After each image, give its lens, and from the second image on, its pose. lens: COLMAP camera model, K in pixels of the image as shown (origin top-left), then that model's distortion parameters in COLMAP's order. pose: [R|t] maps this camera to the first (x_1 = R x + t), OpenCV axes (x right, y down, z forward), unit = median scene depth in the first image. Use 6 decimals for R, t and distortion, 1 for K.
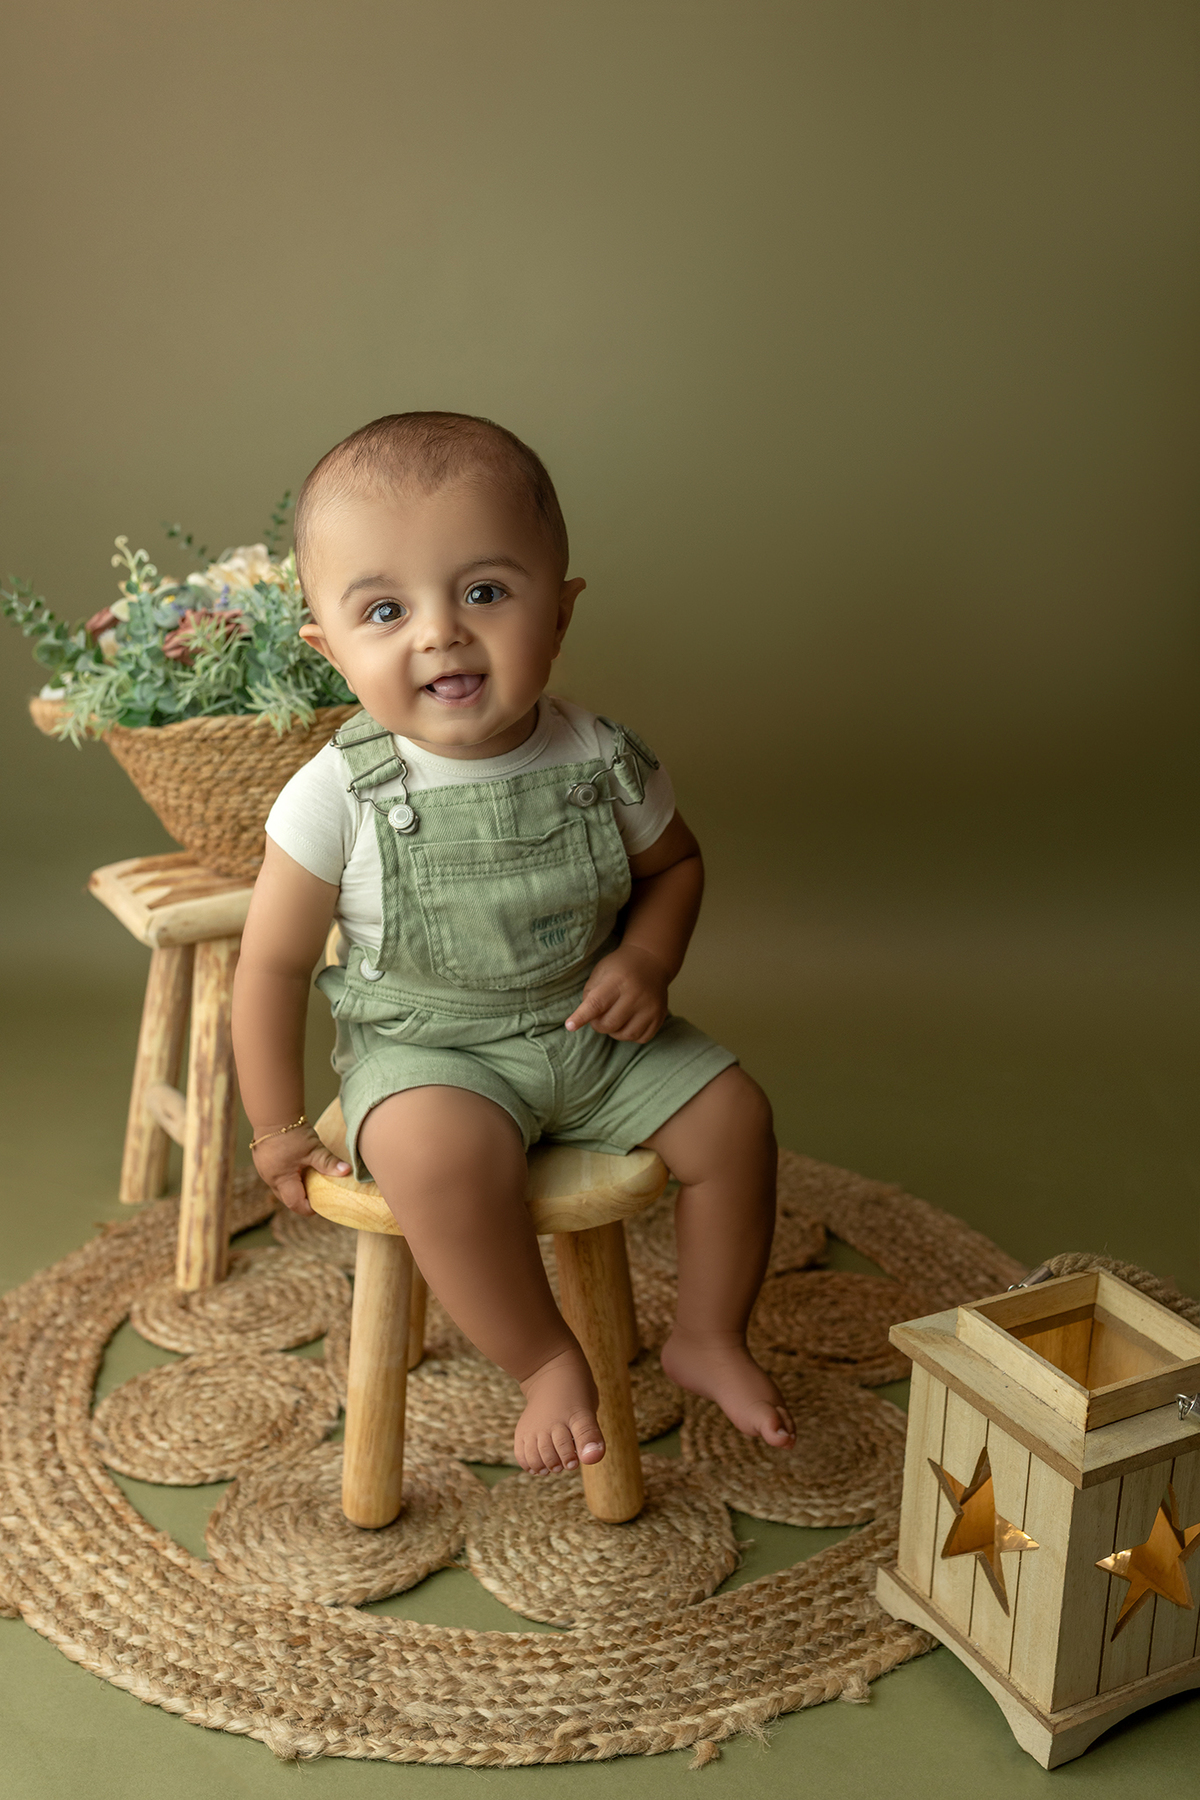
lens RADIAL K [[1858.4, 0, 600.1], [0, 1858.4, 819.3], [0, 0, 1]] dist [-0.018785, 0.021930]
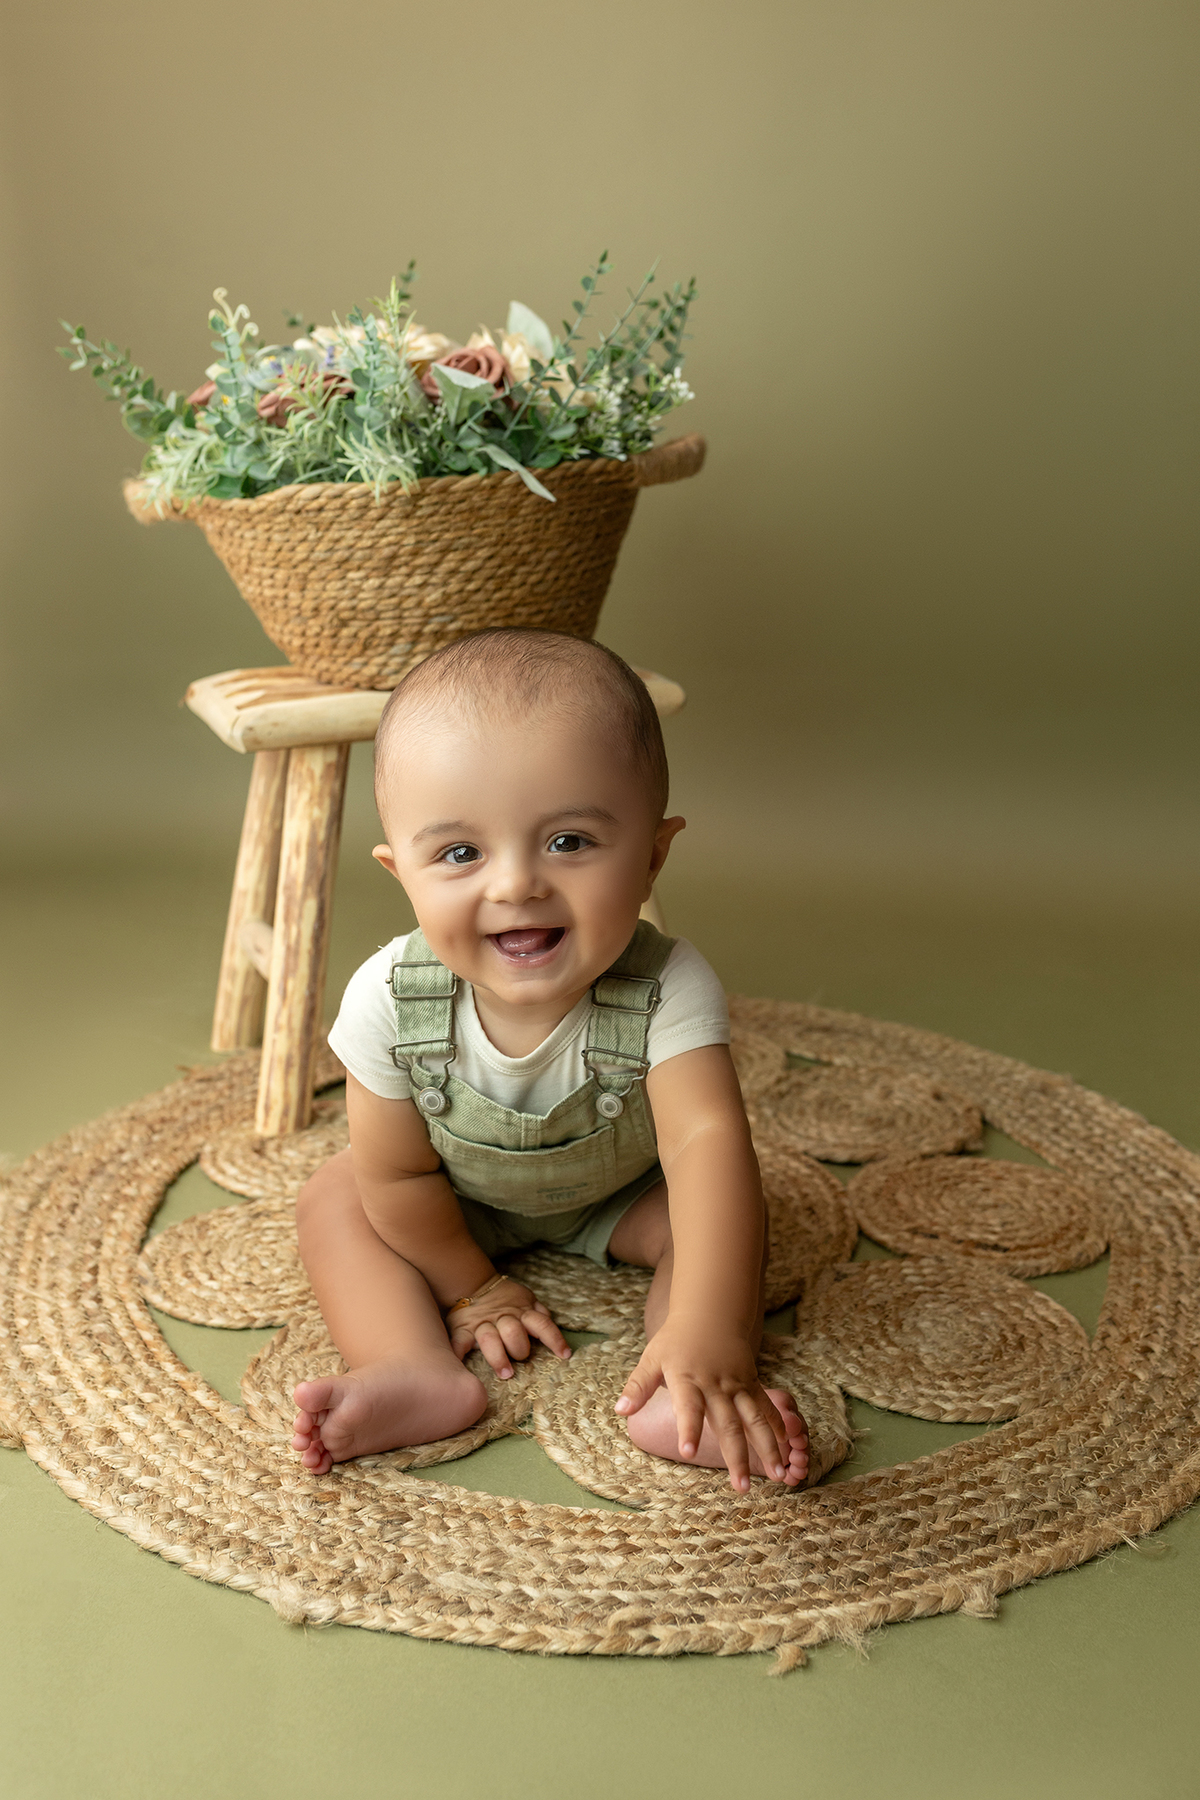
lens RADIAL K [[1858.4, 0, 600.1], [0, 1858.4, 819.3], [0, 0, 1]] dist [-0.018785, 0.021930]
pose [[0.993907, 0.043050, -0.101465, 0.028891], [-0.041820, 0.999024, 0.014216, 0.088003], [0.101978, -0.009886, 0.994738, 0.126134]]
